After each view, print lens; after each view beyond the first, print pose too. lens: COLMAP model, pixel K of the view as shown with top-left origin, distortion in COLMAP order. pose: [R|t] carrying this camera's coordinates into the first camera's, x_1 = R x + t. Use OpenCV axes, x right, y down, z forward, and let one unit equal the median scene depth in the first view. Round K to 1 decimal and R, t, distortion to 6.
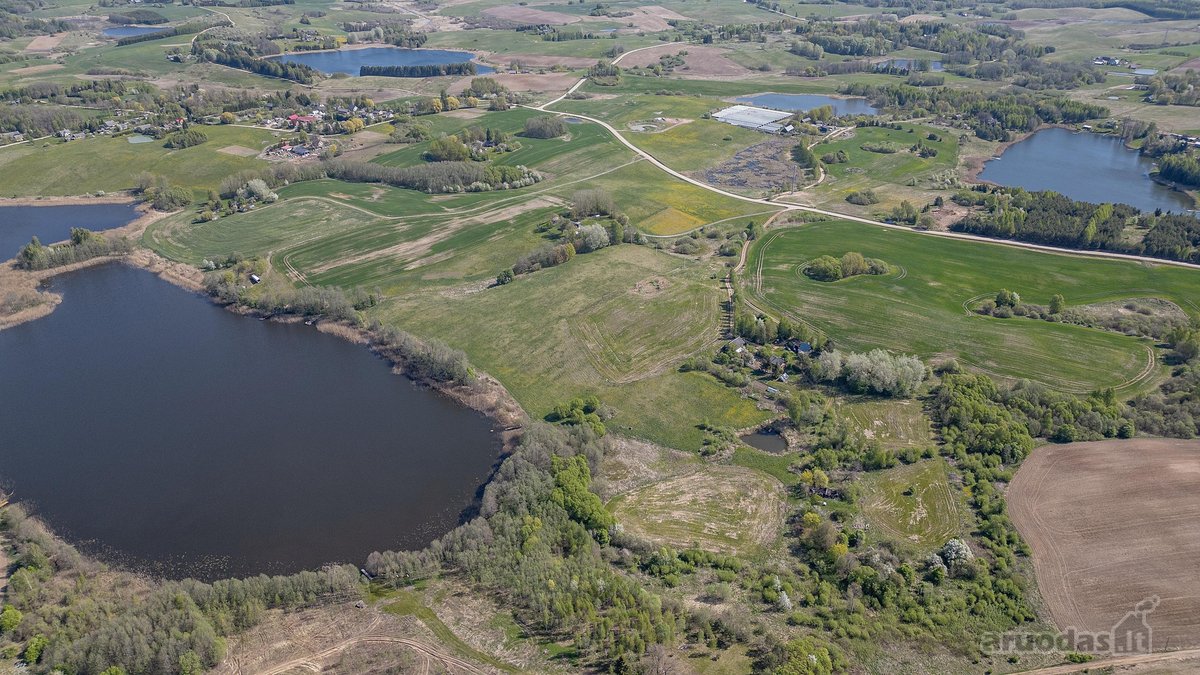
lens RADIAL K [[830.8, 0, 597.2], [0, 830.8, 341.1], [0, 0, 1]] dist [0.087338, -0.100852]
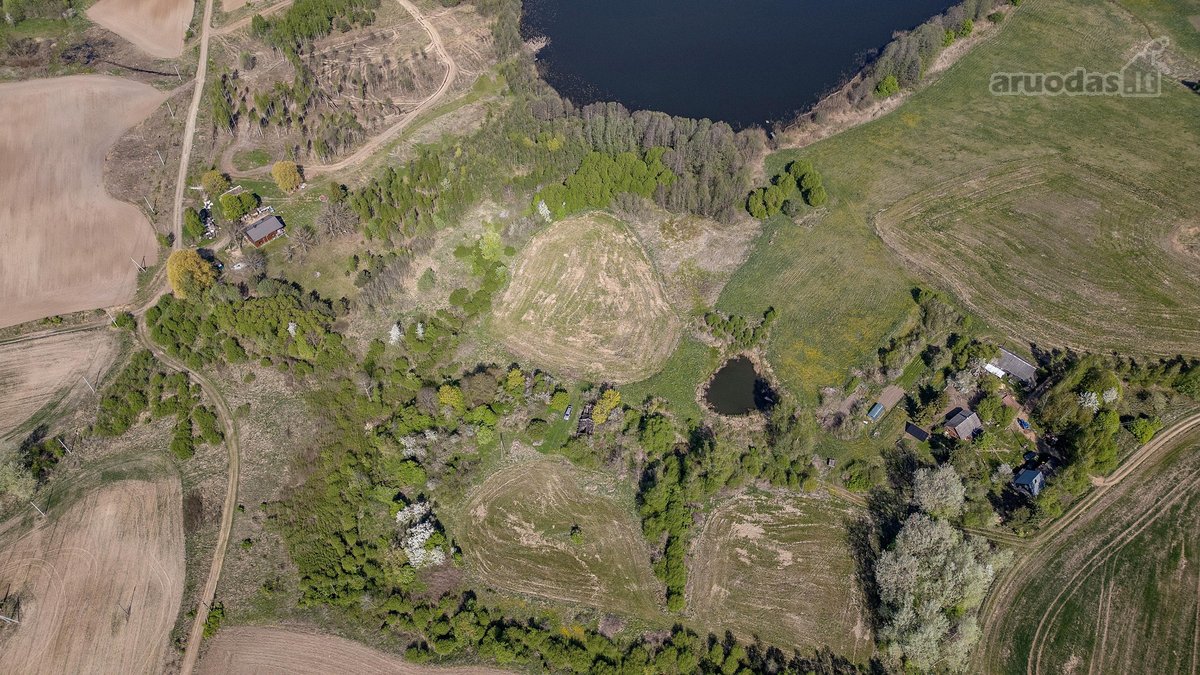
lens RADIAL K [[821.3, 0, 596.6], [0, 821.3, 351.2], [0, 0, 1]] dist [0.066899, -0.059429]
pose [[-0.056236, 0.806700, -0.588279, 0.538345], [-0.446981, 0.506525, 0.737320, -0.299307], [0.892774, 0.304413, 0.332095, 0.670502]]
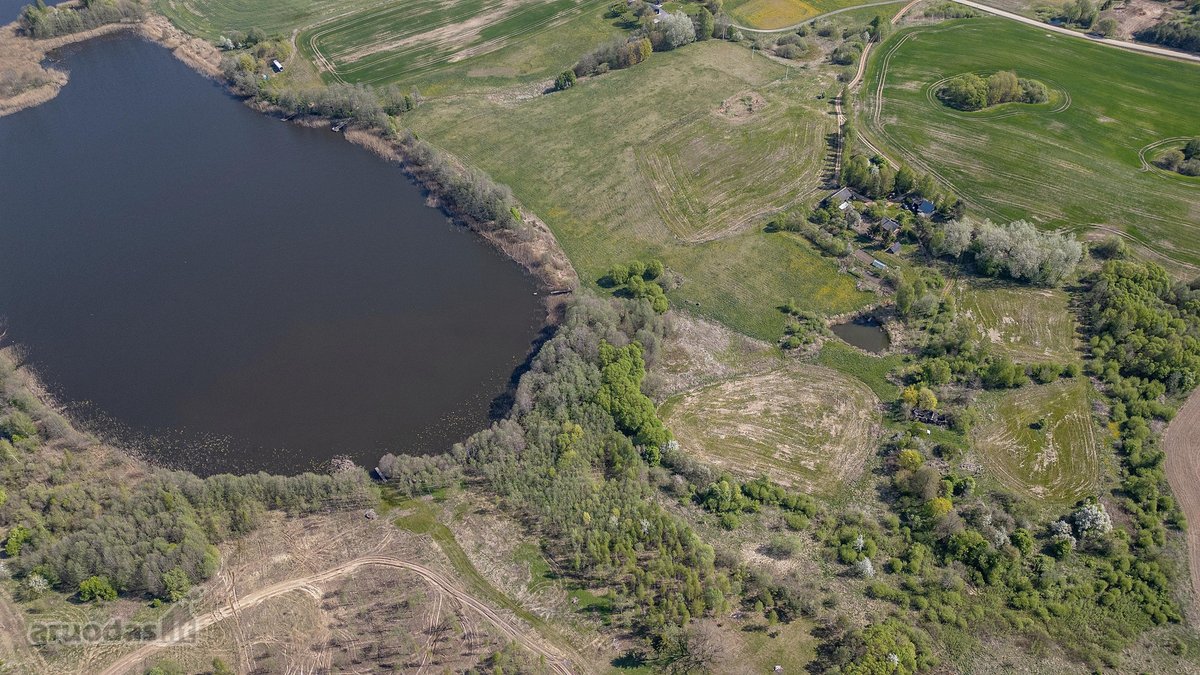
lens RADIAL K [[821.3, 0, 596.6], [0, 821.3, 351.2], [0, 0, 1]] dist [0.066899, -0.059429]
pose [[0.994363, 0.075432, -0.074517, 0.003400], [-0.050103, 0.953635, 0.296766, -0.090525], [0.093447, -0.291359, 0.952039, 0.191453]]
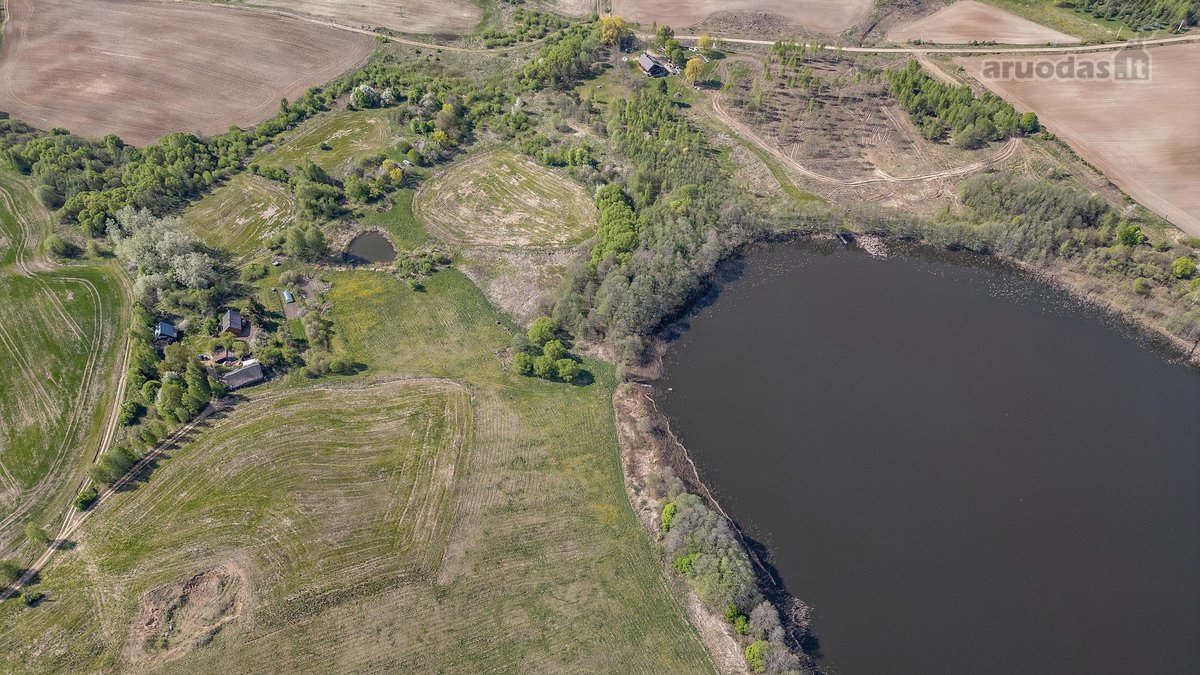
lens RADIAL K [[830.8, 0, 597.2], [0, 830.8, 341.1], [0, 0, 1]] dist [0.087338, -0.100852]
pose [[-0.919341, -0.274689, 0.281705, -0.260081], [0.210938, 0.260292, 0.942206, -0.582728], [-0.332139, 0.925632, -0.181355, 1.131649]]
